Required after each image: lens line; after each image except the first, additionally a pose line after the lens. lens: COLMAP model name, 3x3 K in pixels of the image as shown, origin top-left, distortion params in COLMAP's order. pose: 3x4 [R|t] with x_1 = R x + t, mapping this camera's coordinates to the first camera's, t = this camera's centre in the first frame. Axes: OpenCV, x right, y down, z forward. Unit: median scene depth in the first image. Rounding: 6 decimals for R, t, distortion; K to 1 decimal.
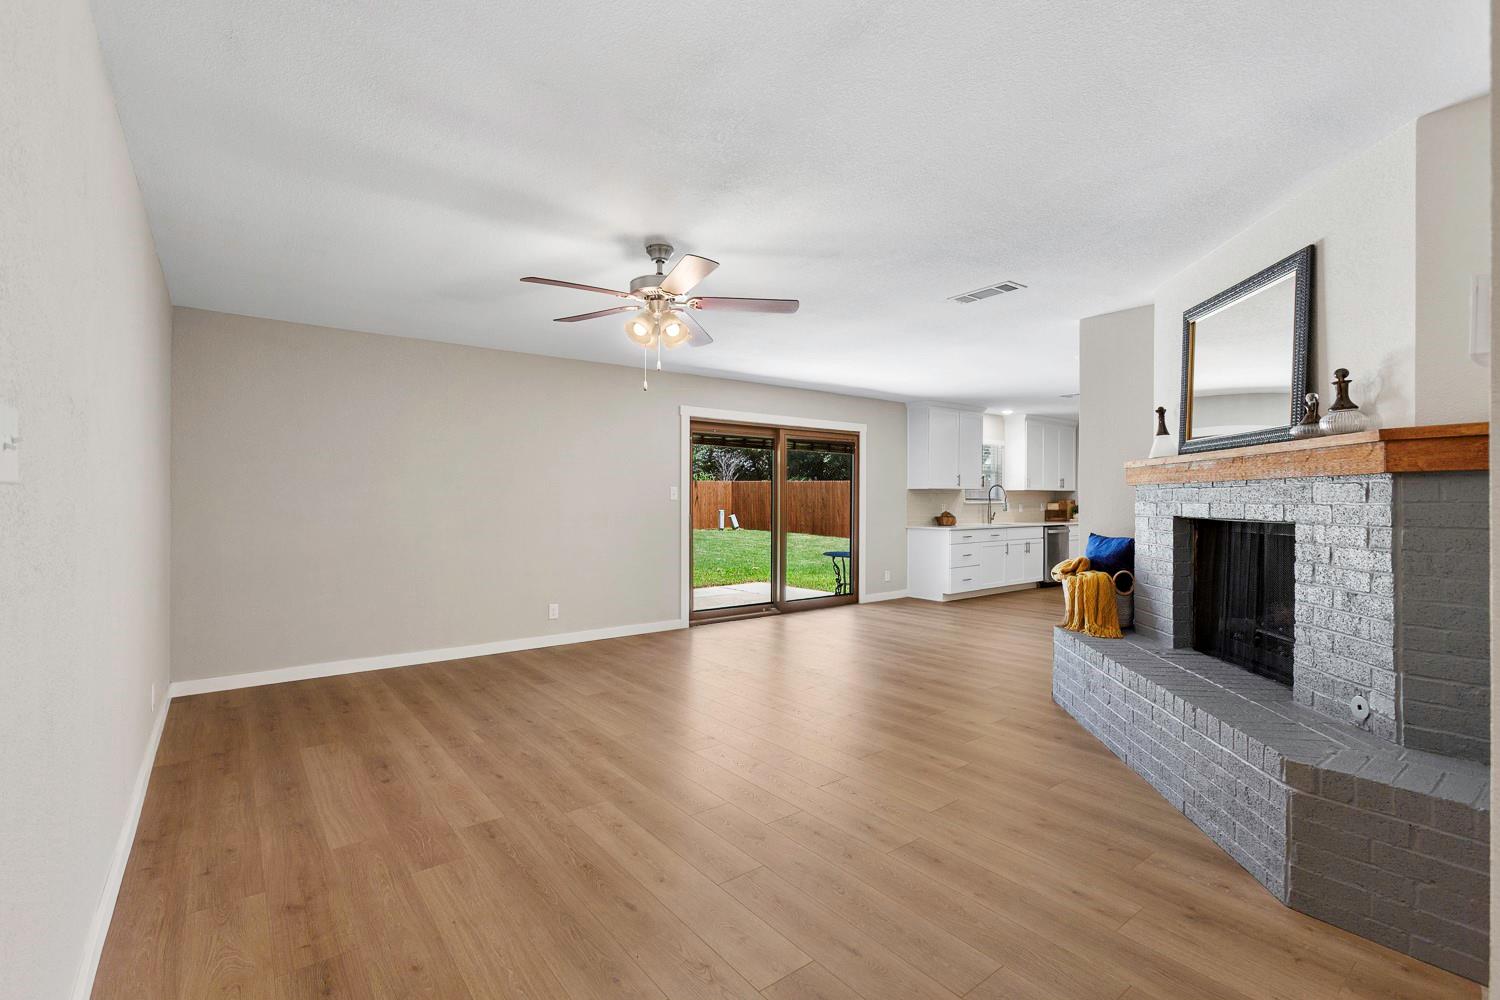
lens RADIAL K [[668.2, 0, 720.7], [0, 668.2, 501.9], [0, 0, 1]] dist [-0.003499, -0.000320]
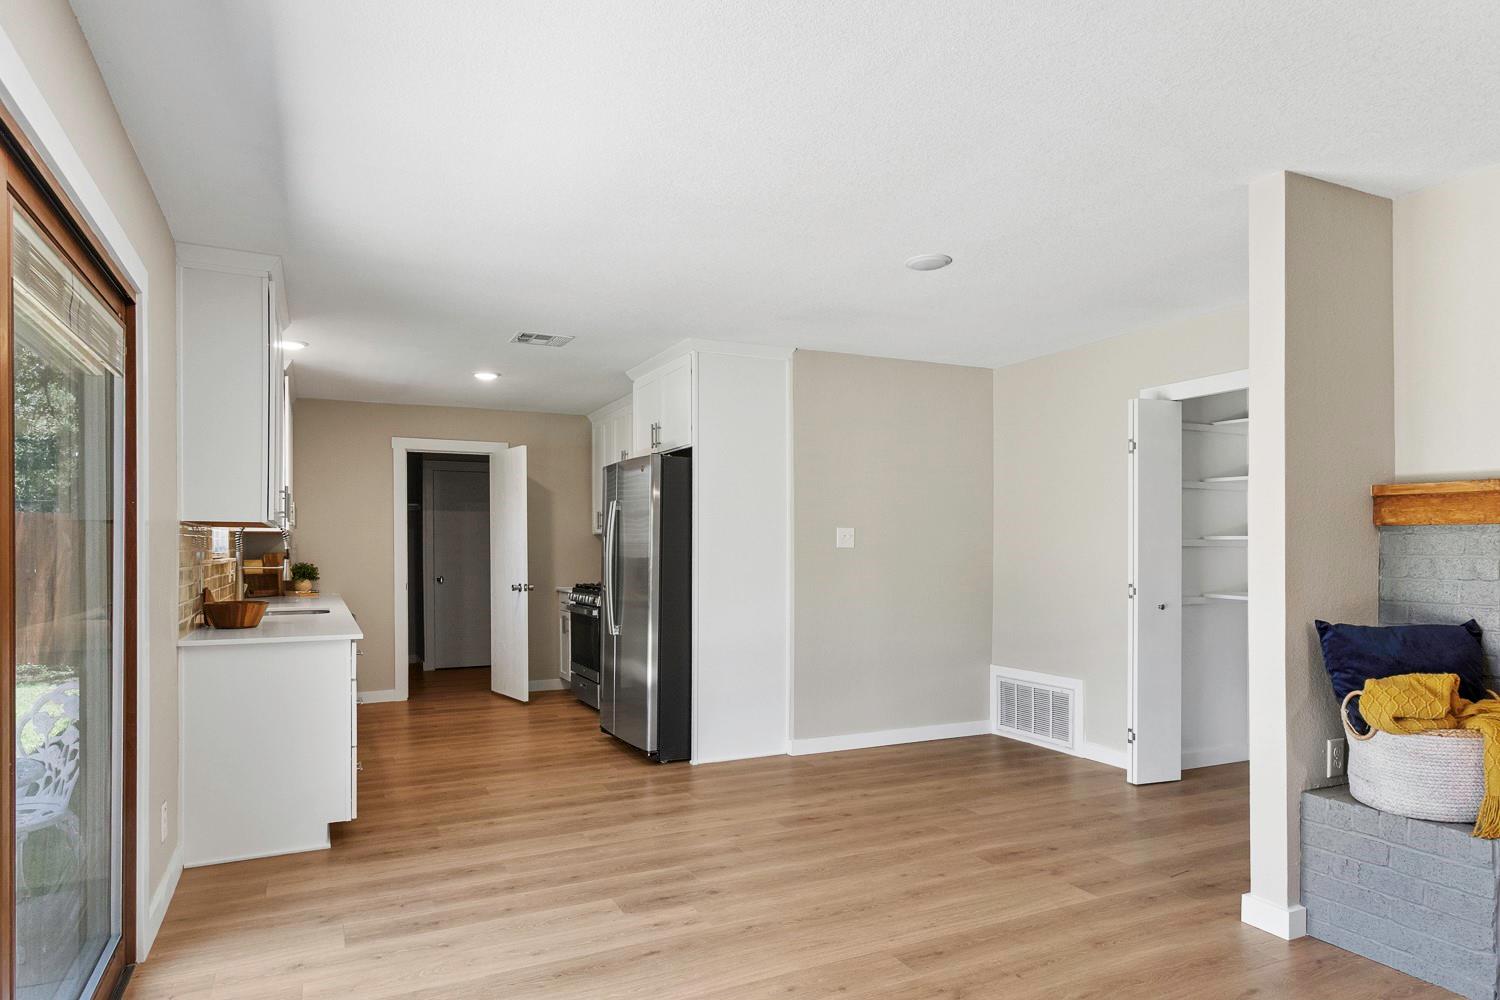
lens RADIAL K [[898.1, 0, 745.8], [0, 898.1, 556.4], [0, 0, 1]] dist [-0.006273, -0.001152]
pose [[0.189719, -0.010868, 0.981778, -0.106408], [0.007843, 0.999924, 0.009553, -0.006213], [-0.981807, 0.005888, 0.189790, 0.865836]]
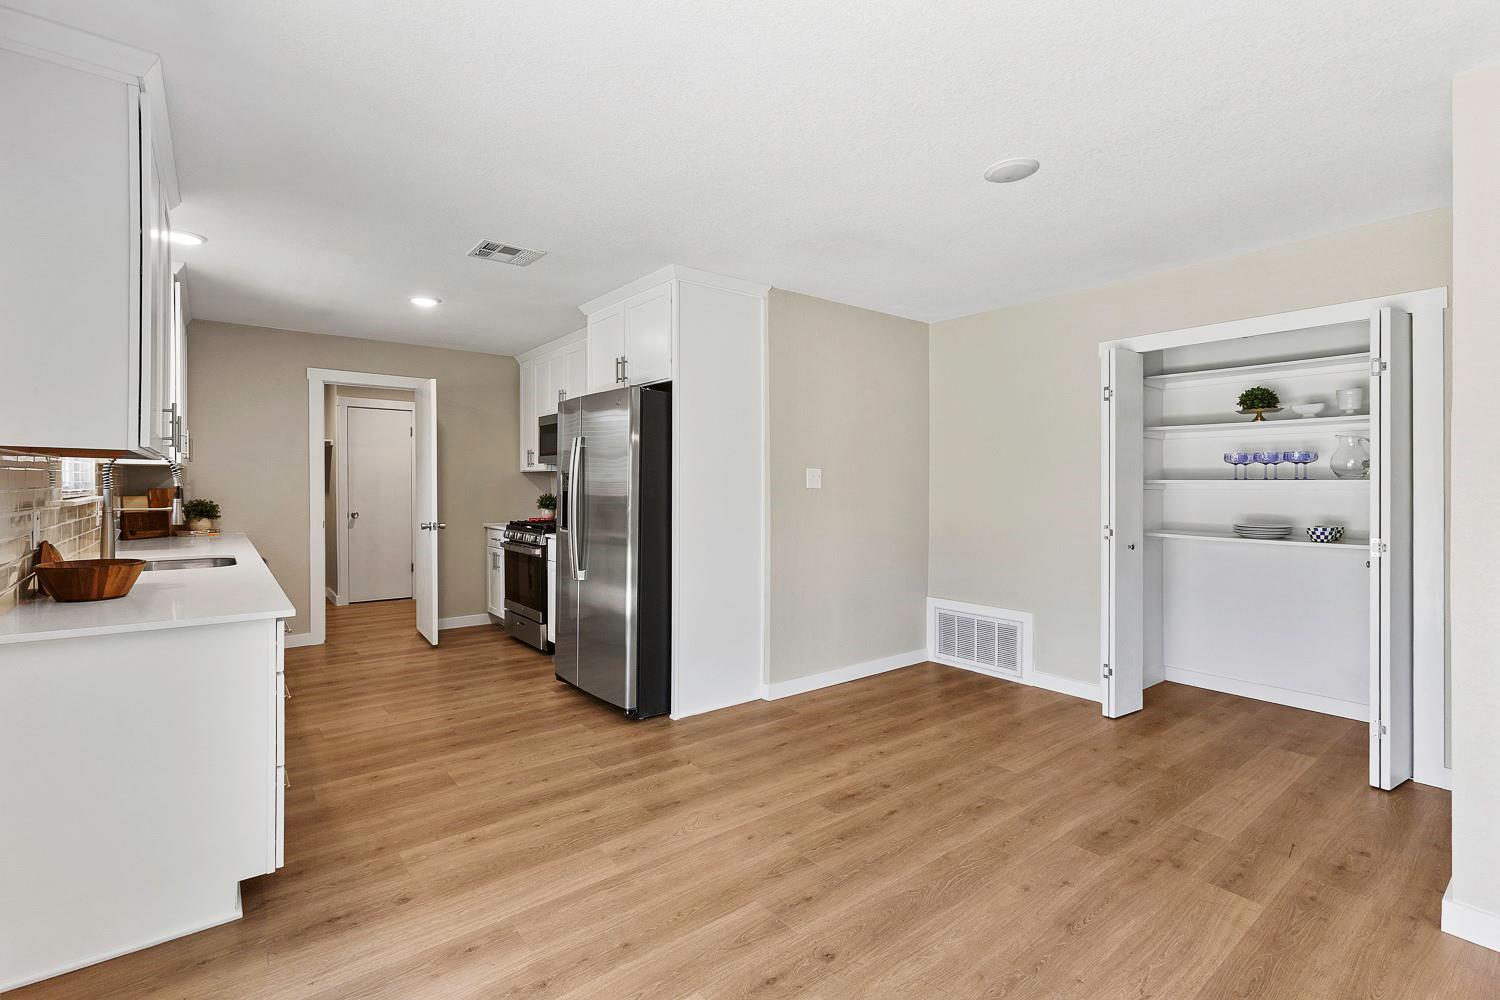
lens RADIAL K [[675.9, 0, 733.7], [0, 675.9, 492.4], [0, 0, 1]] dist [-0.012876, 0.006653]
pose [[-0.020349, -0.014010, 0.999695, 0.105193], [0.000204, 0.999902, 0.014017, -0.010800], [-0.999793, 0.000489, -0.020344, 1.025504]]
